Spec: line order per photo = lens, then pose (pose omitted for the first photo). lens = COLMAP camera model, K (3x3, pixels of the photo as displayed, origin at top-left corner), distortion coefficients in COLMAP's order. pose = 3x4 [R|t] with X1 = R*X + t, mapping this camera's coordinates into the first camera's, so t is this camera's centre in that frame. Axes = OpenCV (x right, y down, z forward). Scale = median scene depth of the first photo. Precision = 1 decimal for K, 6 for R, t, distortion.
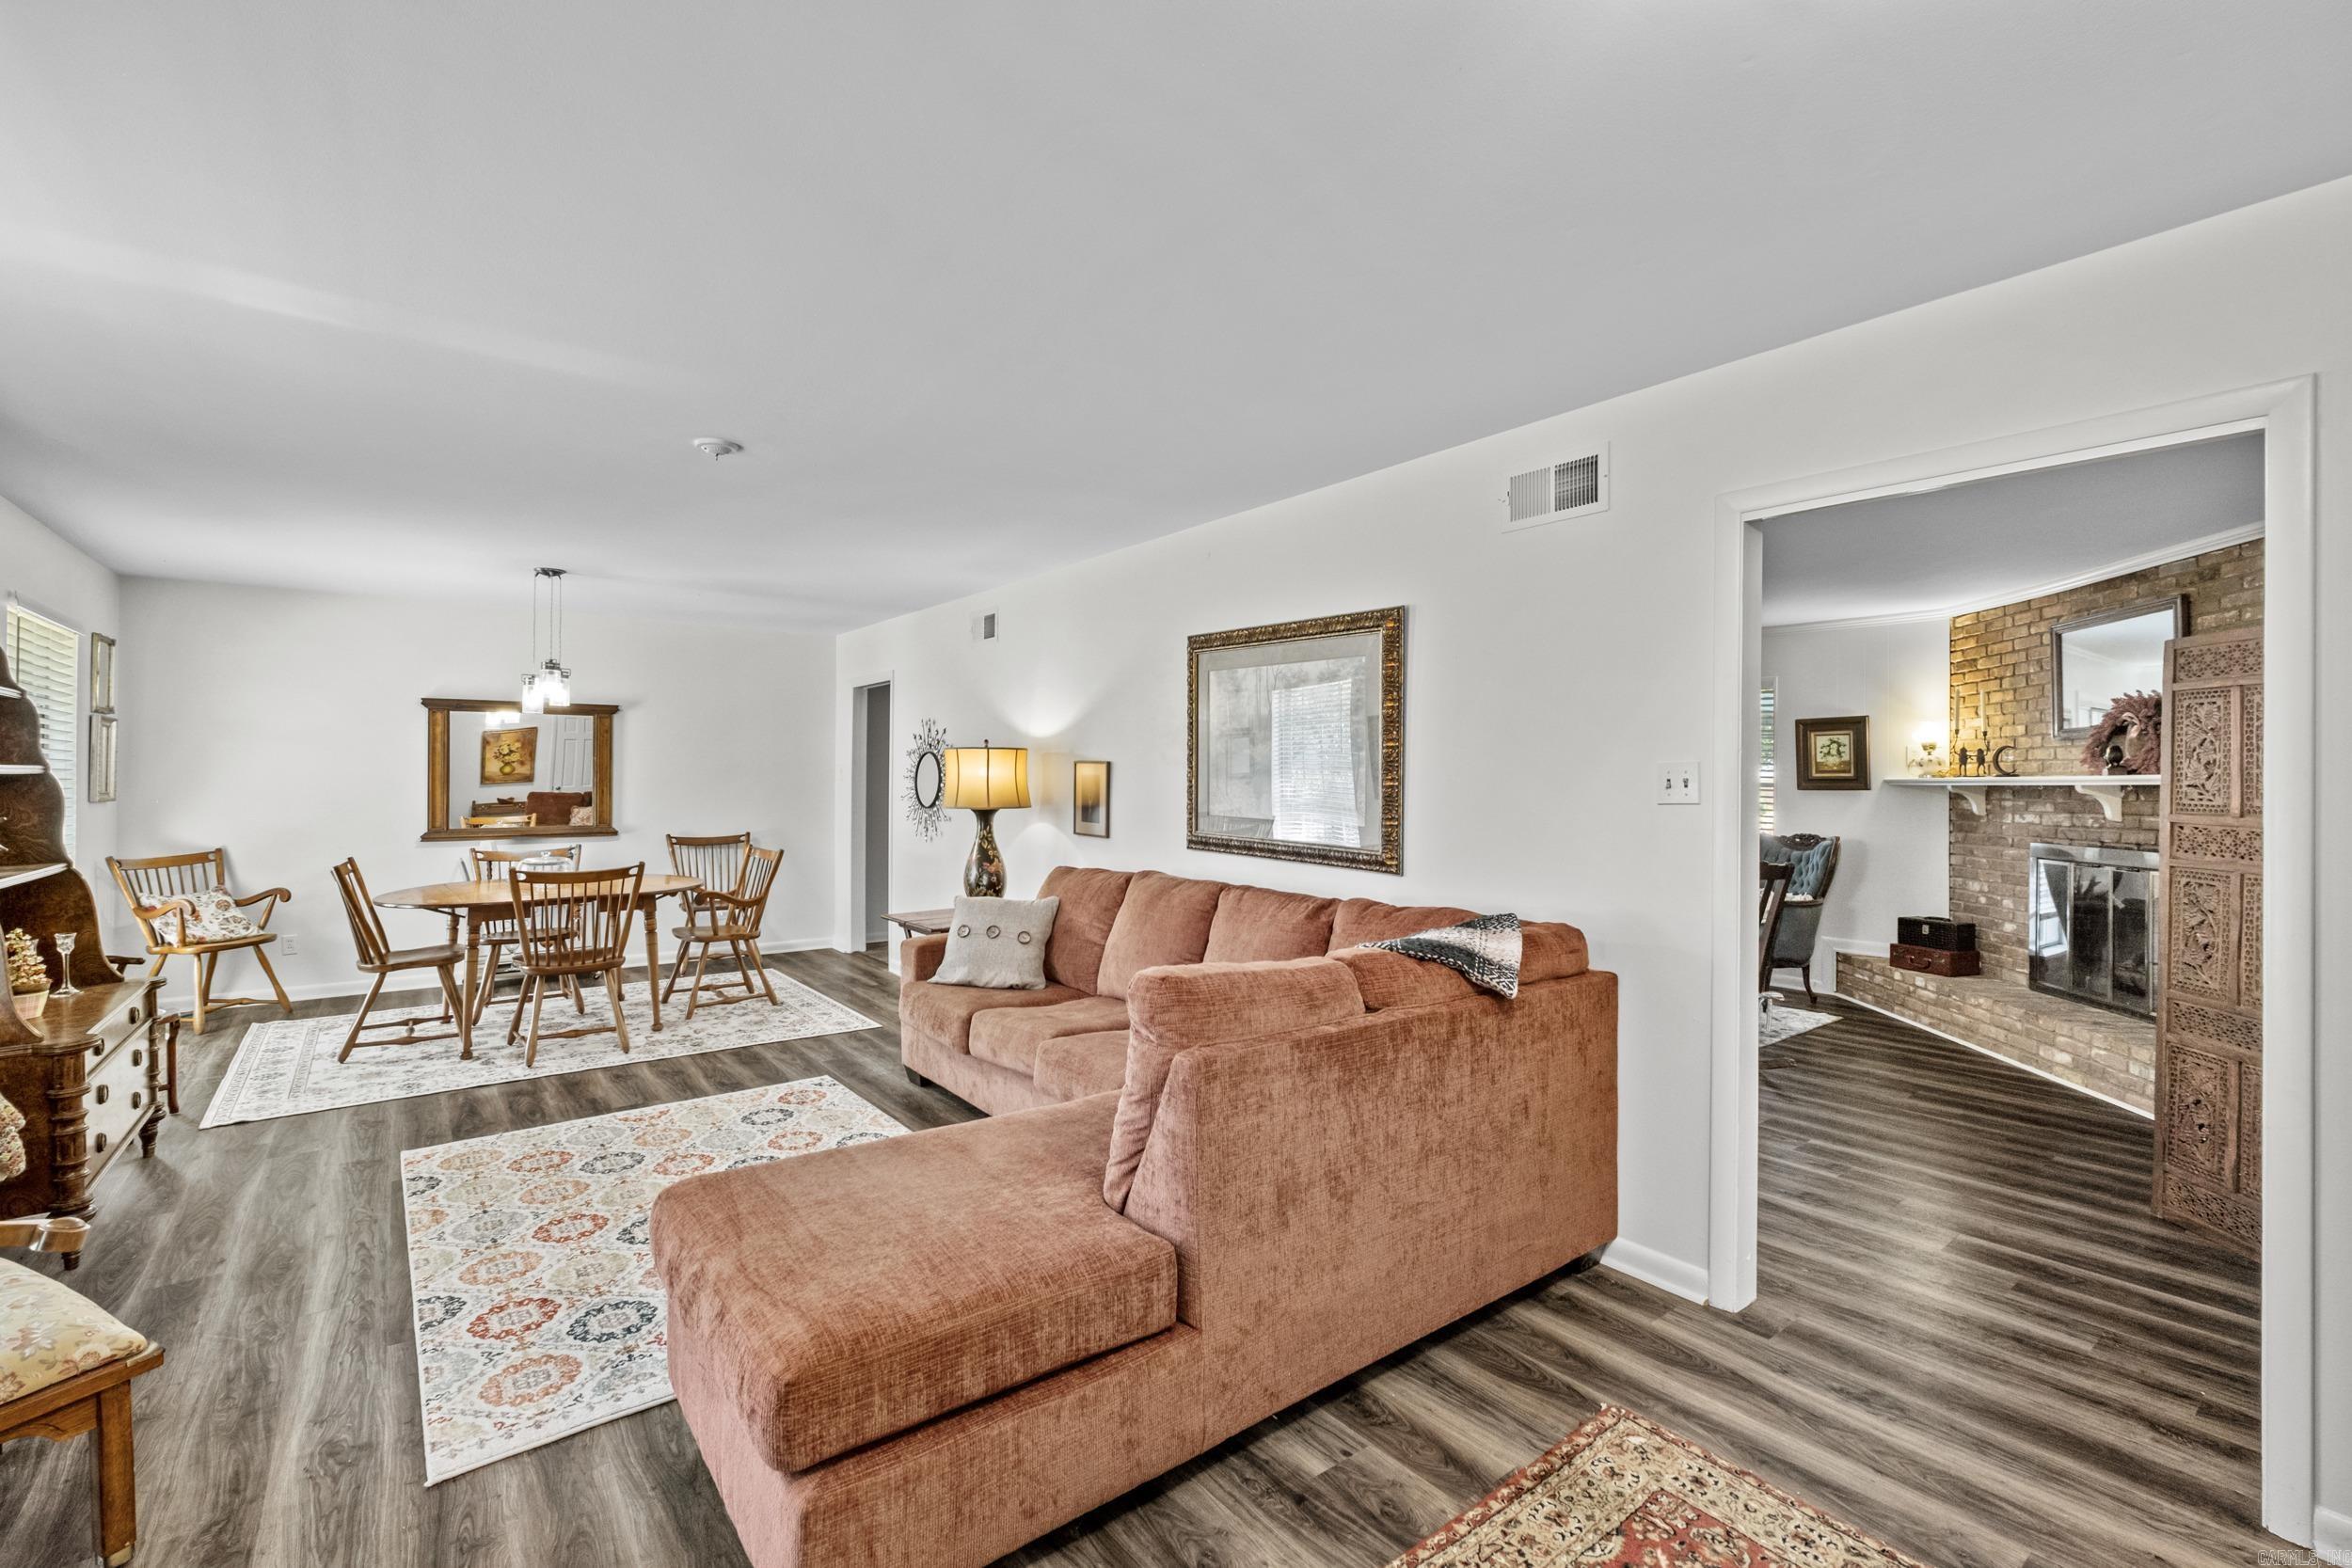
lens RADIAL K [[1018.3, 0, 1163.4], [0, 1018.3, 771.3], [0, 0, 1]] dist [-0.008704, 0.000532]
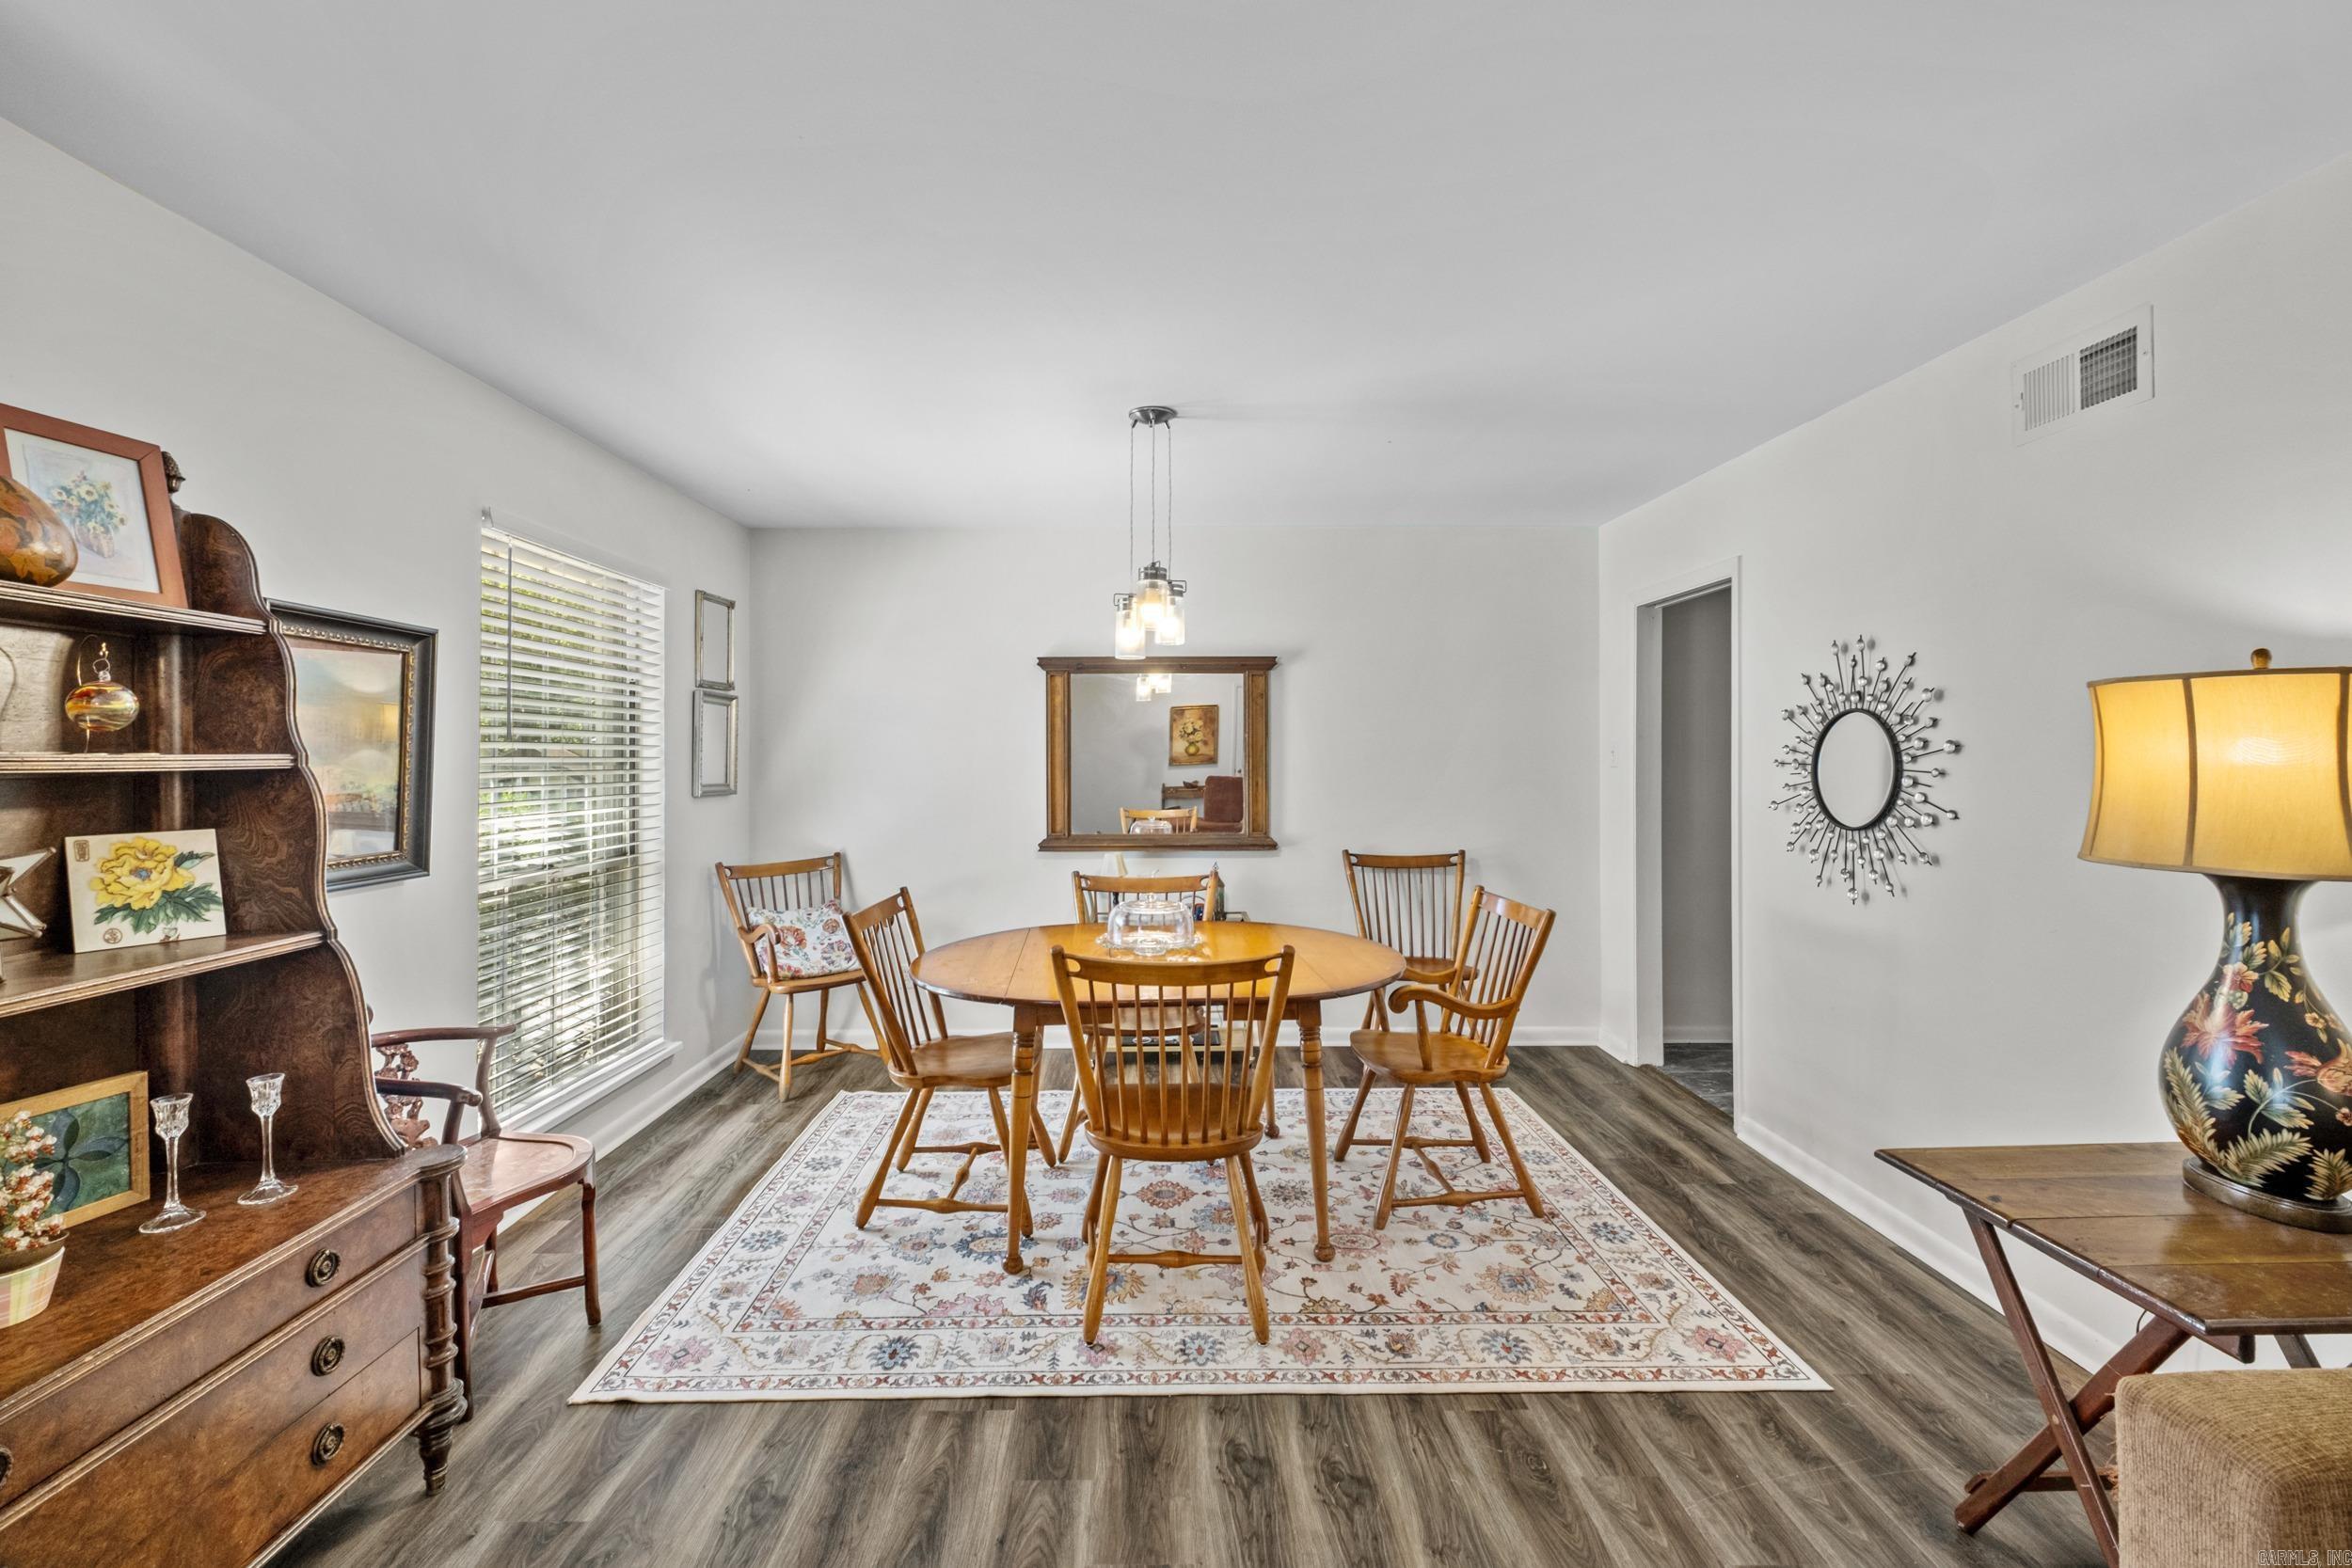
lens RADIAL K [[1018.3, 0, 1150.4], [0, 1018.3, 748.2], [0, 0, 1]] dist [-0.008704, 0.000532]
pose [[0.796925, -0.008902, -0.604012, -0.284036], [0.007977, 0.999959, -0.004213, -0.002369], [0.604025, -0.001461, 0.796964, 0.597735]]
